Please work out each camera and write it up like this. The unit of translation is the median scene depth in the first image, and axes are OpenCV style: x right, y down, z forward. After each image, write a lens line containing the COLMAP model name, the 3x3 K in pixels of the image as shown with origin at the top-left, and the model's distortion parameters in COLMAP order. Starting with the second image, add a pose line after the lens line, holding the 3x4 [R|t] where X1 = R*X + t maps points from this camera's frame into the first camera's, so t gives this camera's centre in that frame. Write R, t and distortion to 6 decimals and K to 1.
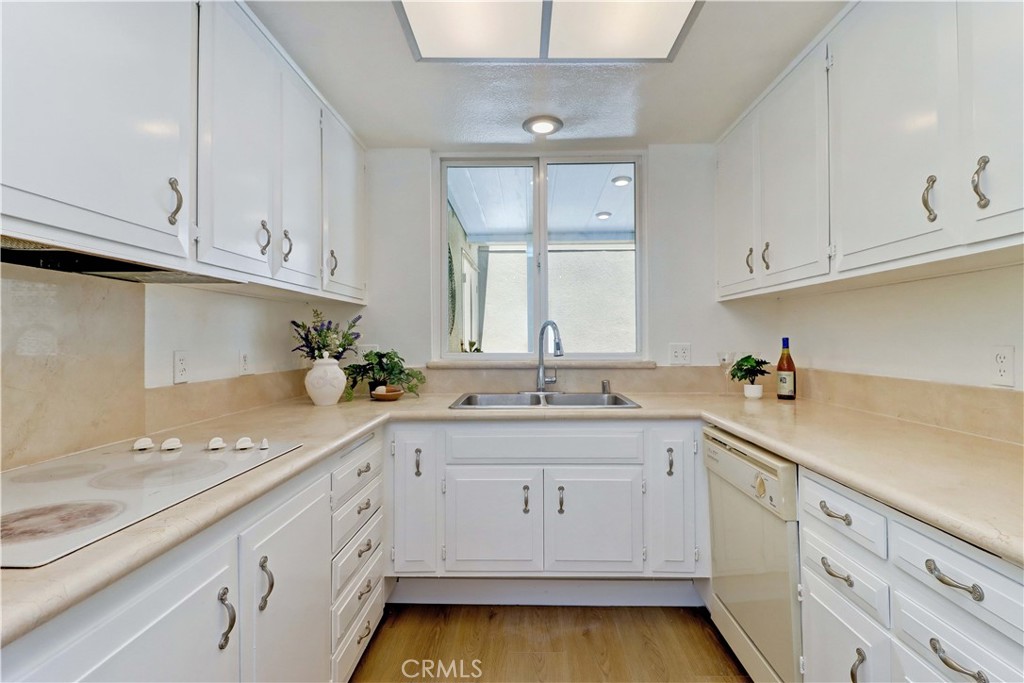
lens RADIAL K [[489.1, 0, 521.3], [0, 489.1, 337.0], [0, 0, 1]] dist [0.022389, -0.015167]
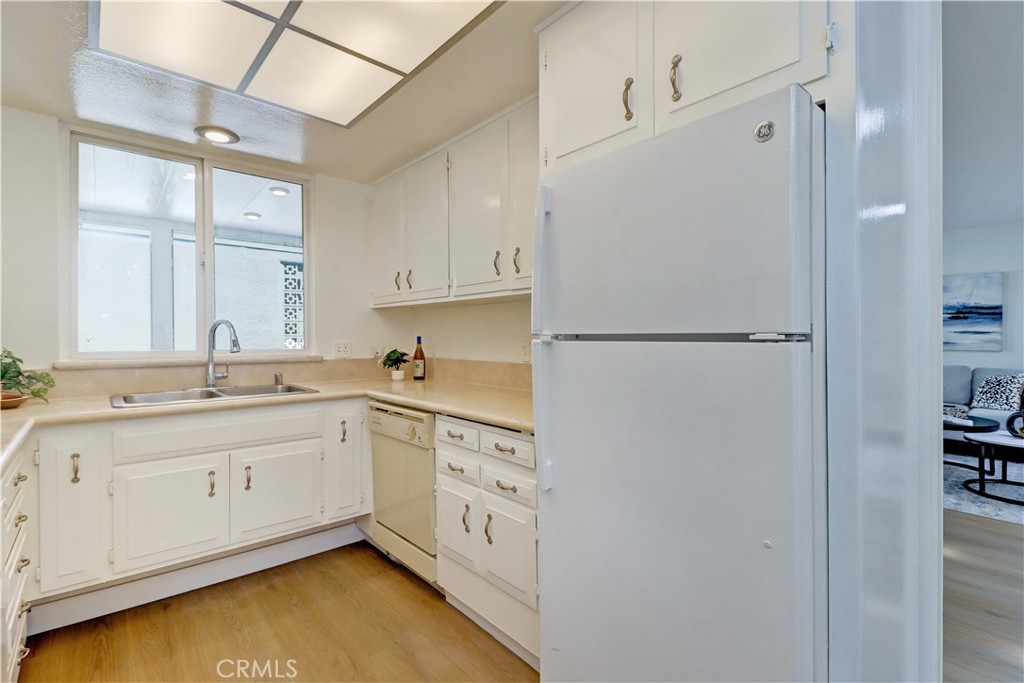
lens RADIAL K [[474.7, 0, 516.7], [0, 474.7, 334.6], [0, 0, 1]] dist [0.005131, -0.000164]
pose [[0.741117, 0.007088, 0.671338, -0.191201], [-0.005877, 0.999974, -0.004070, 0.000123], [-0.671350, -0.000929, 0.741140, -0.227573]]
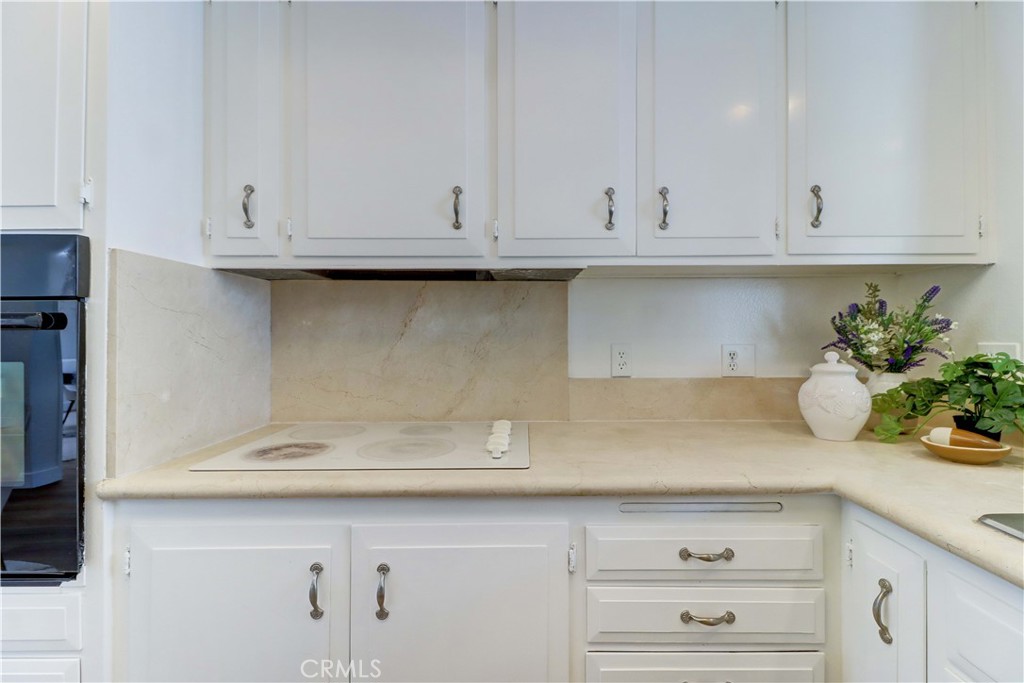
lens RADIAL K [[474.7, 0, 516.7], [0, 474.7, 334.6], [0, 0, 1]] dist [0.005131, -0.000164]
pose [[0.012466, 0.008210, -0.999889, 0.198572], [0.006969, 0.999941, 0.008297, 0.000143], [0.999898, -0.007071, 0.012408, 0.614531]]
